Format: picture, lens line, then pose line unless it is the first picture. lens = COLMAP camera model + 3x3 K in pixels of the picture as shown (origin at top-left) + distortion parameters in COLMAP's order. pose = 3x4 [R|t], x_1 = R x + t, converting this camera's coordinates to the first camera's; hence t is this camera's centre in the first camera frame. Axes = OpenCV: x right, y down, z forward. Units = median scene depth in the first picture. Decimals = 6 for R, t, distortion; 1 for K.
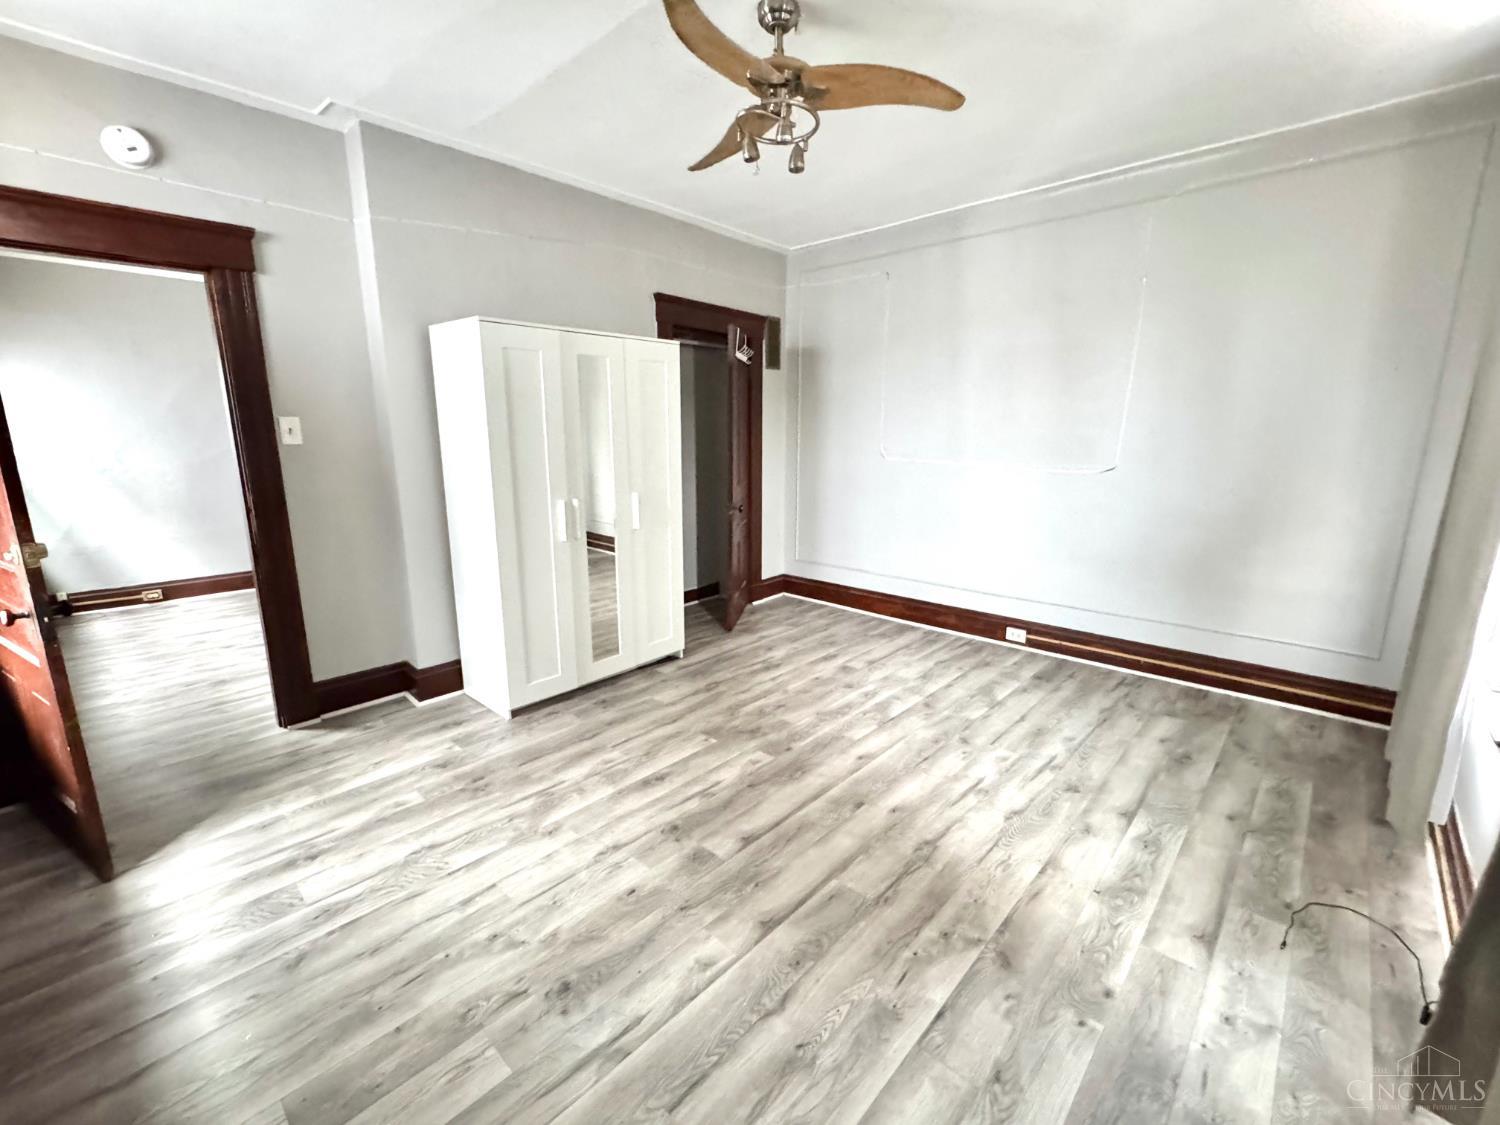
lens RADIAL K [[625.1, 0, 742.2], [0, 625.1, 562.0], [0, 0, 1]] dist [-0.002267, 0.000844]
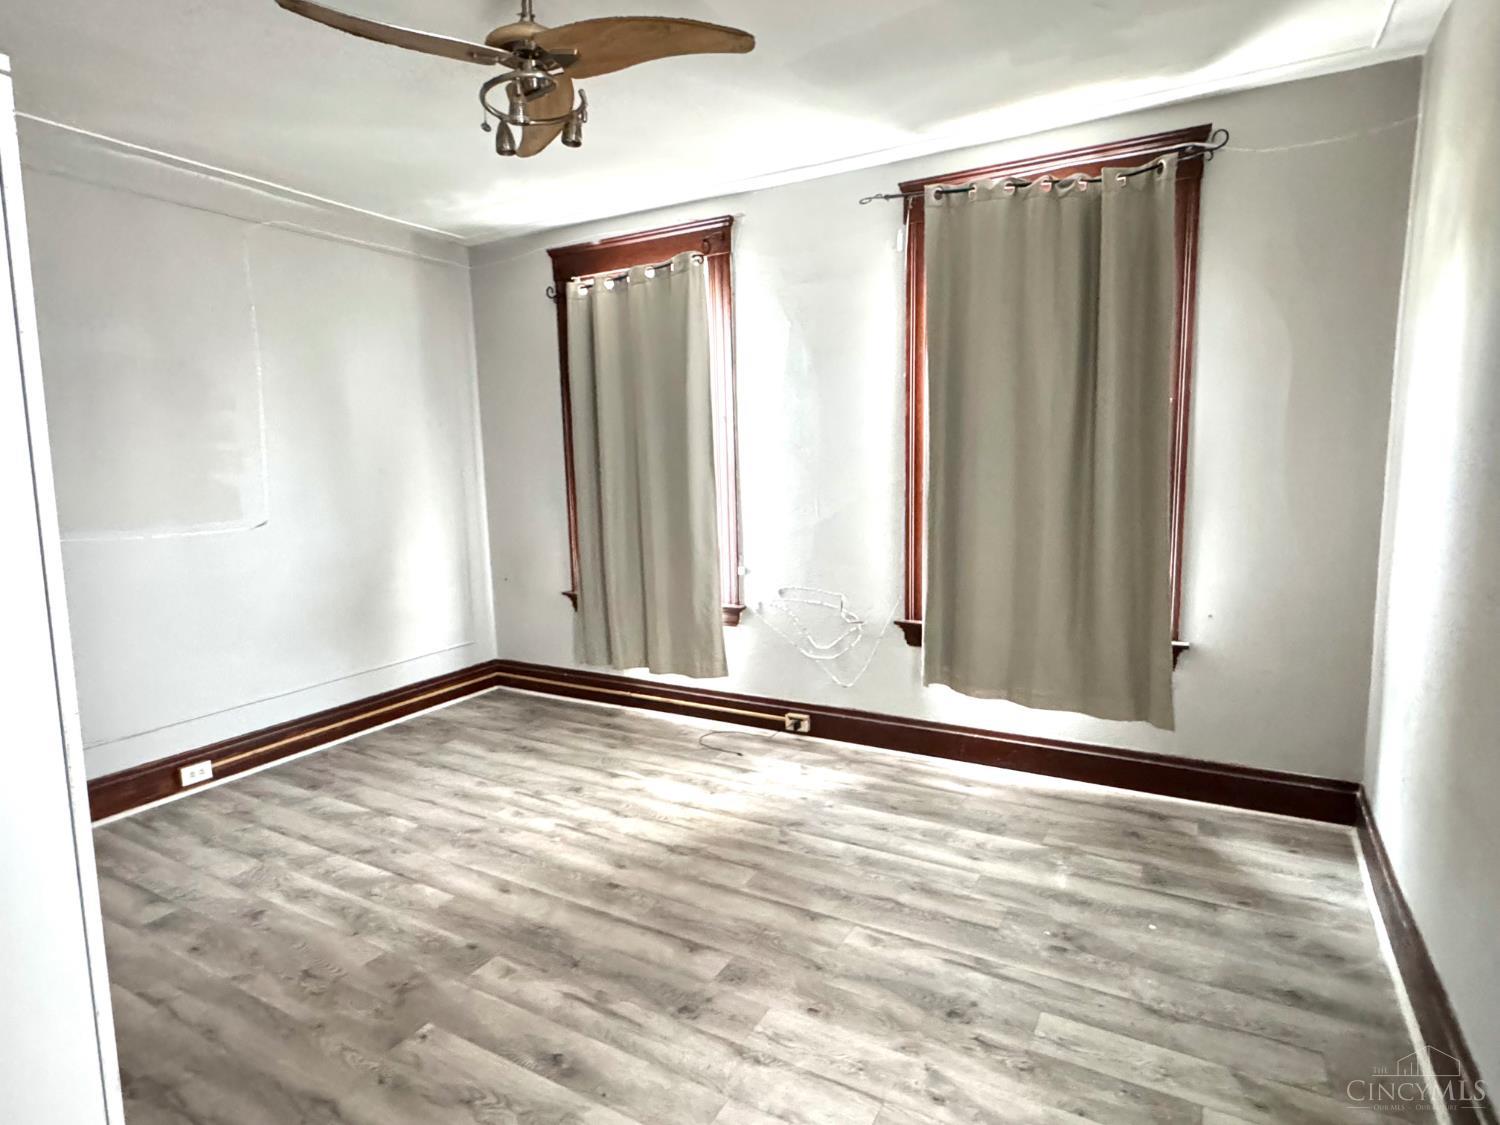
lens RADIAL K [[825.8, 0, 750.8], [0, 825.8, 561.2], [0, 0, 1]] dist [-0.003422, -0.000384]
pose [[-0.239344, -0.113698, 0.964255, -0.929535], [0.224477, 0.959733, 0.168884, -0.206623], [-0.944629, 0.256875, -0.204184, 0.923662]]
